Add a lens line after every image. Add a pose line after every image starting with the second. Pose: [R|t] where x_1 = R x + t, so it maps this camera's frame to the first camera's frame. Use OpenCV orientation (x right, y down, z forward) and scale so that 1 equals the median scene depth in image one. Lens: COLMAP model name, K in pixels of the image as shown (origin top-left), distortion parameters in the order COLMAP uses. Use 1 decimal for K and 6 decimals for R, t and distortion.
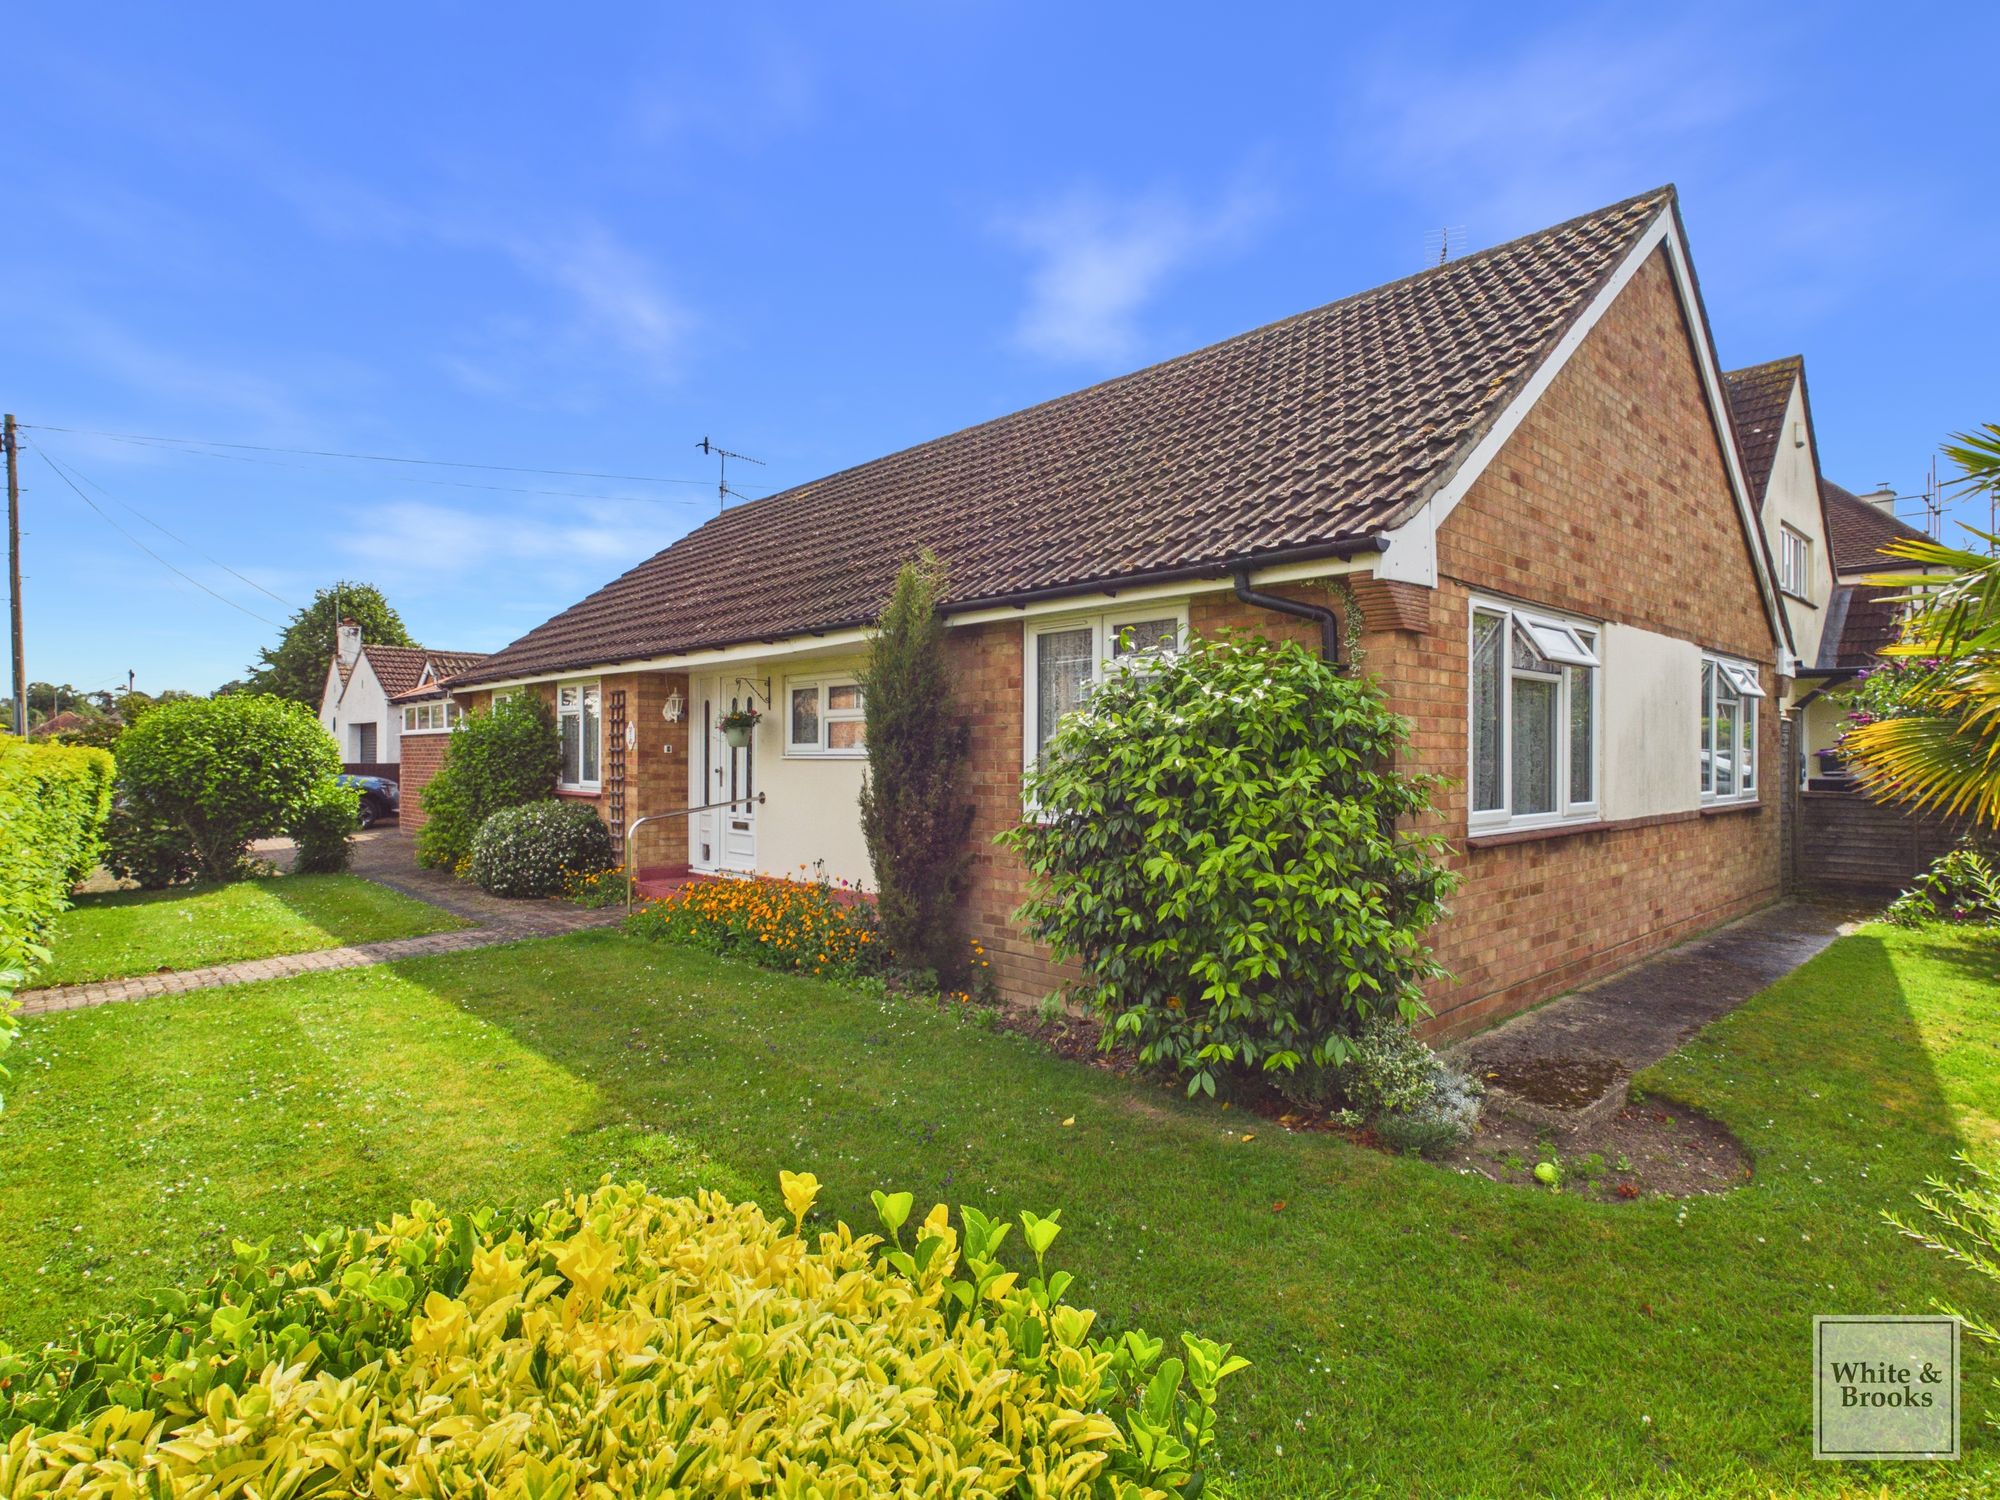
lens RADIAL K [[1057.8, 0, 1001.3], [0, 1057.8, 746.4], [0, 0, 1]] dist [-0.000928, 0.002599]
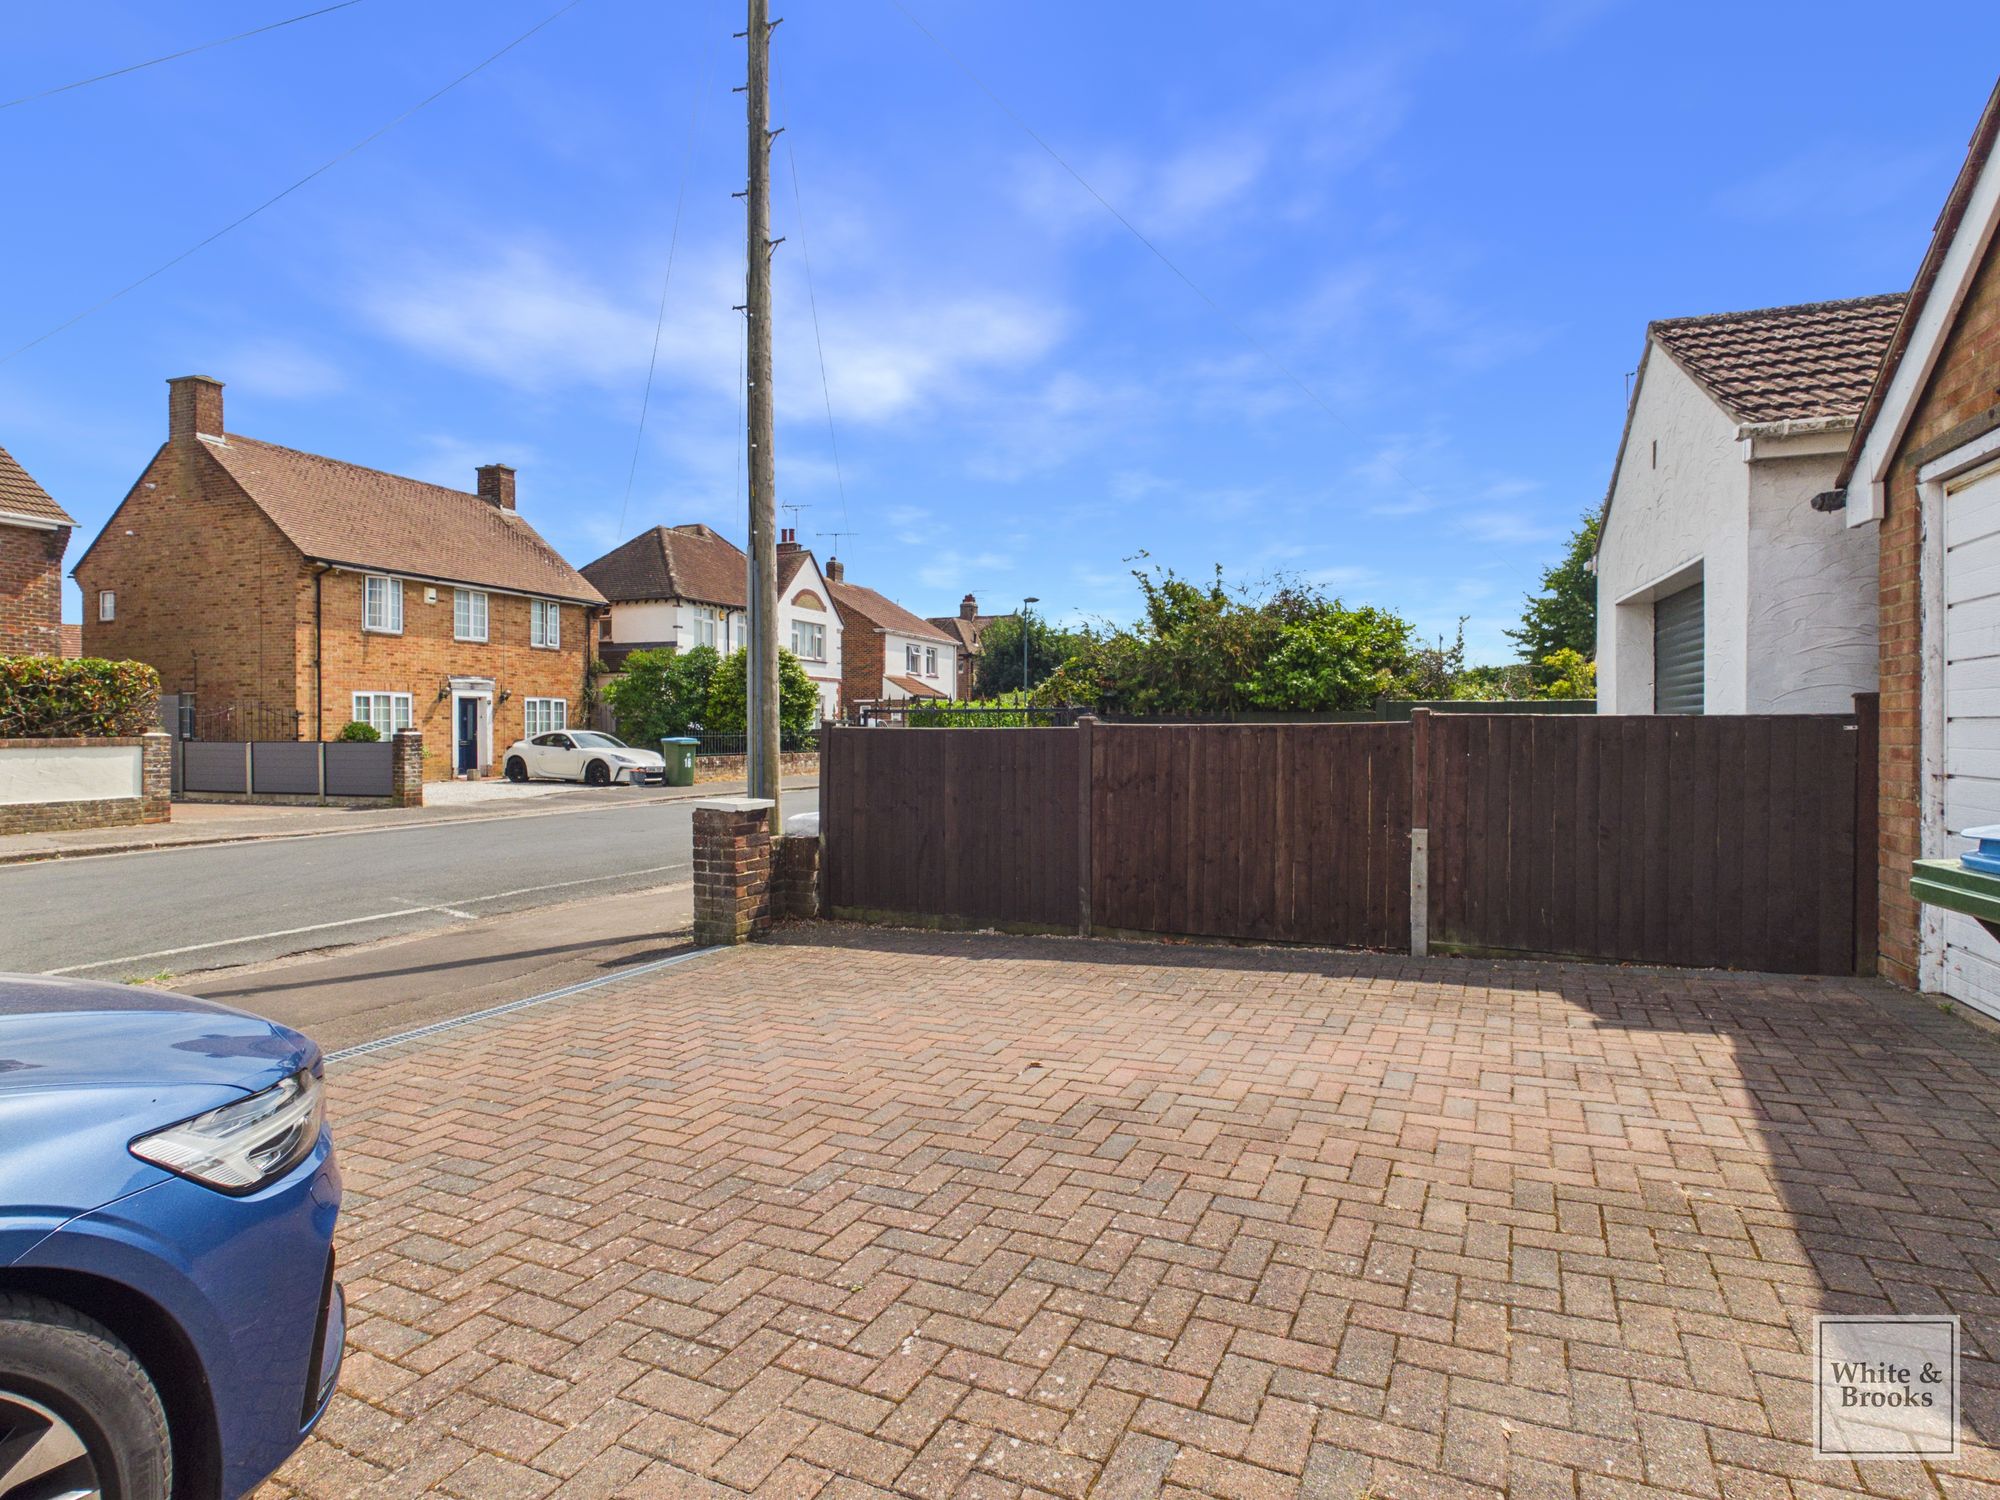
lens RADIAL K [[1057.8, 0, 989.8], [0, 1057.8, 735.2], [0, 0, 1]] dist [-0.000928, 0.002599]
pose [[0.426450, 0.011057, -0.904444, -1.515510], [0.006165, 0.999867, 0.015130, 0.051801], [0.904490, -0.012028, 0.426325, 2.574531]]
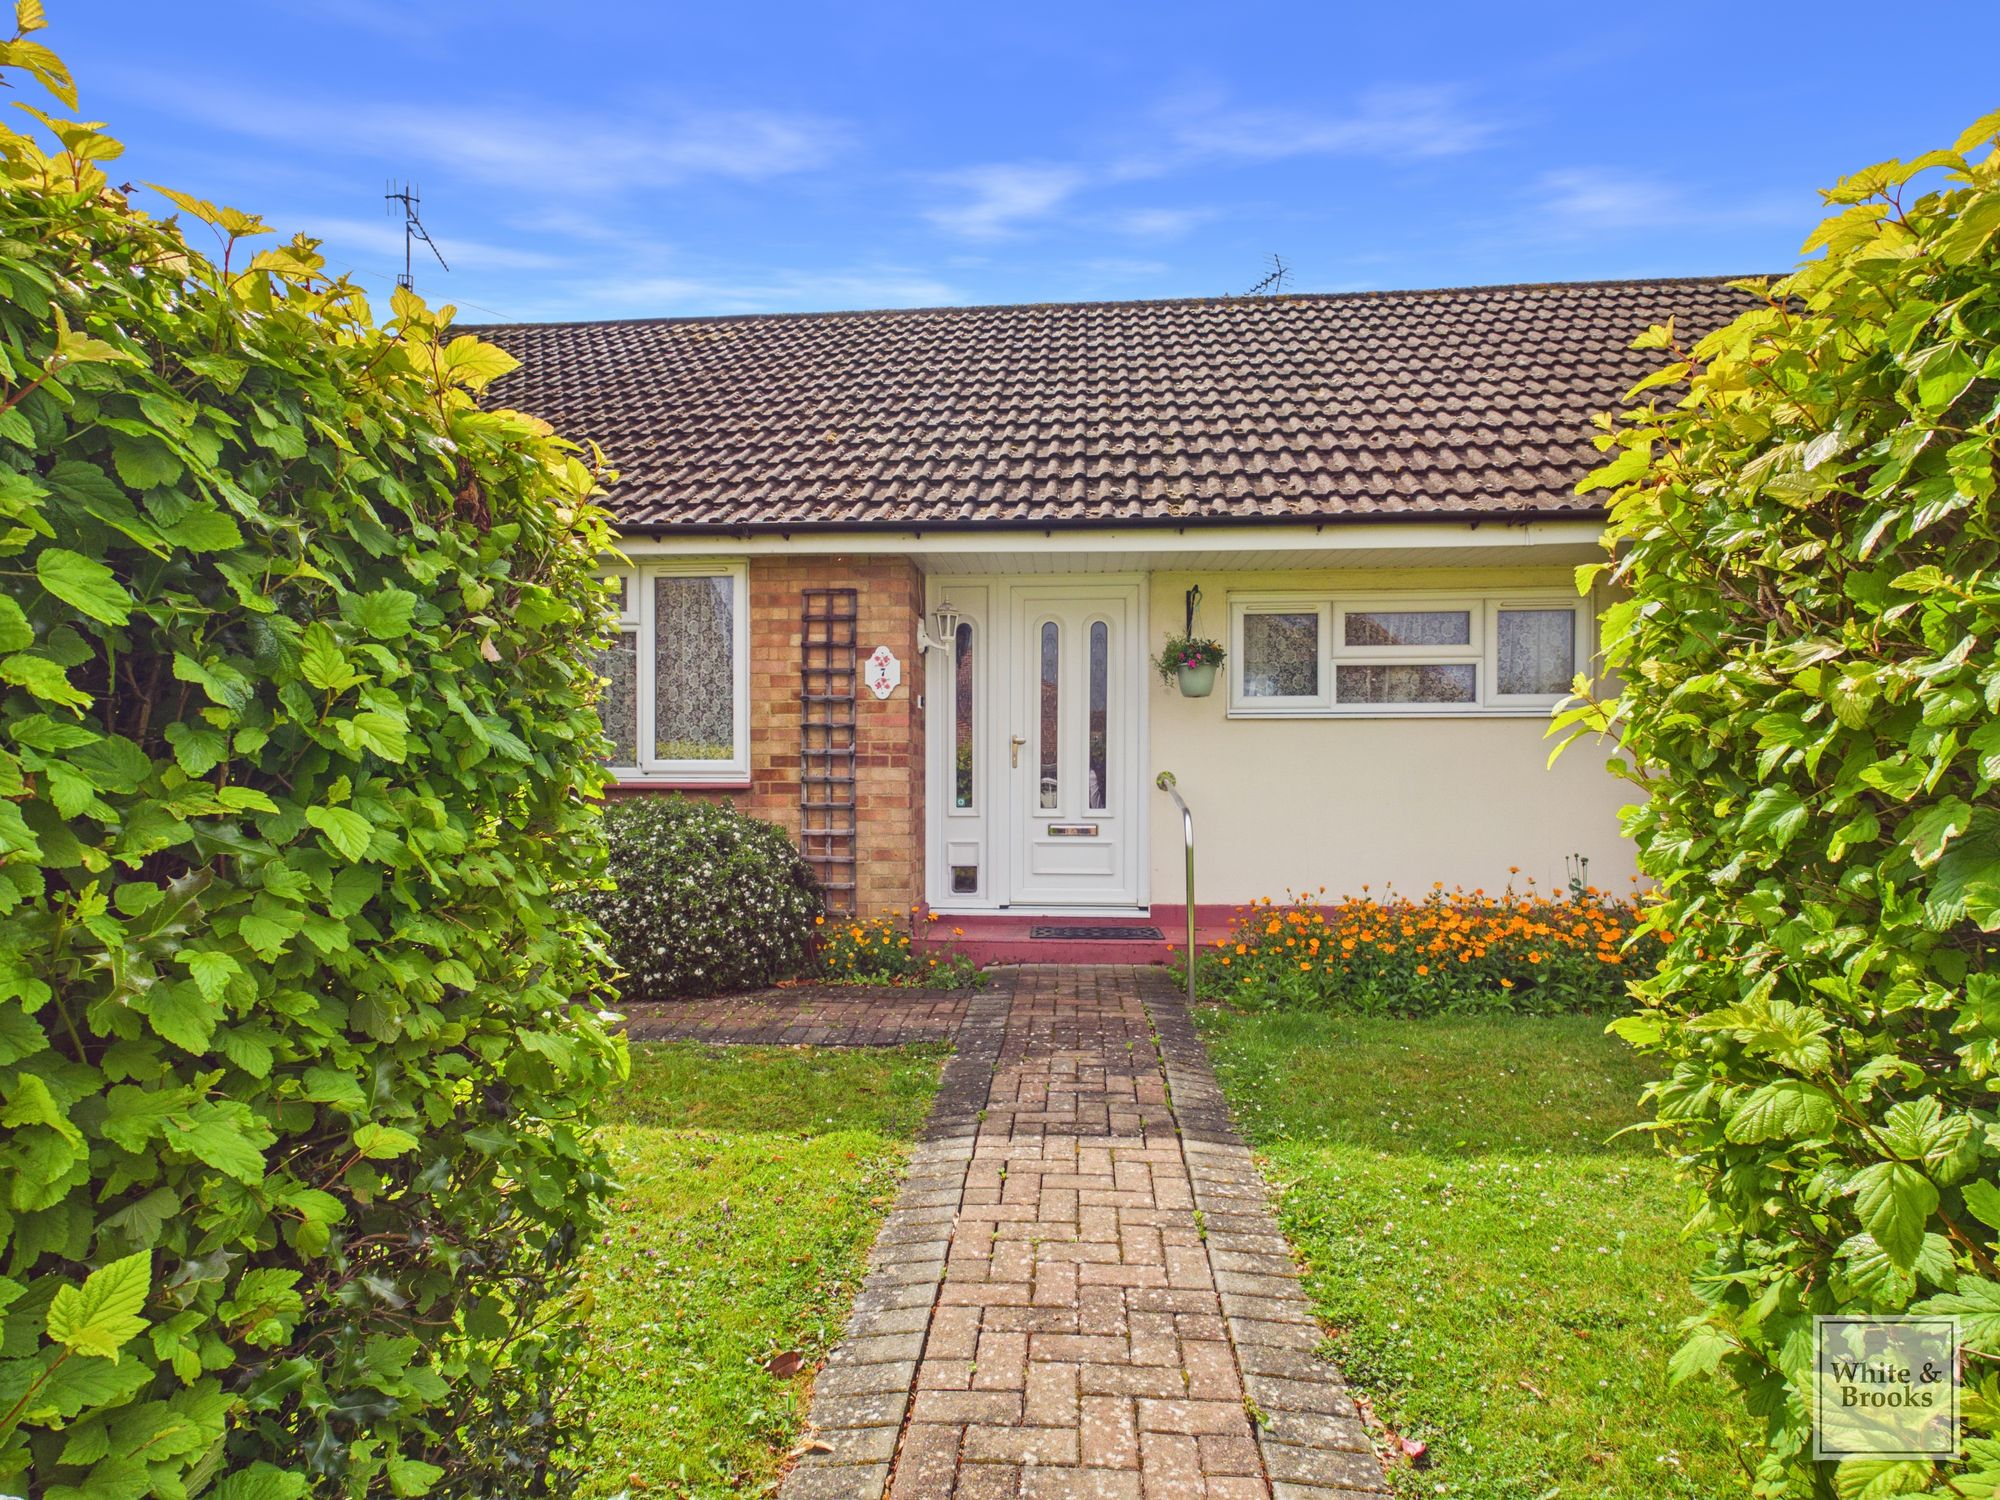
lens RADIAL K [[1057.8, 0, 1025.0], [0, 1057.8, 782.0], [0, 0, 1]] dist [-0.000928, 0.002599]
pose [[0.744306, 0.000496, 0.667838, -1.048645], [-0.007506, 0.999943, 0.007623, 0.066072], [-0.667796, -0.010687, 0.744268, 0.864653]]
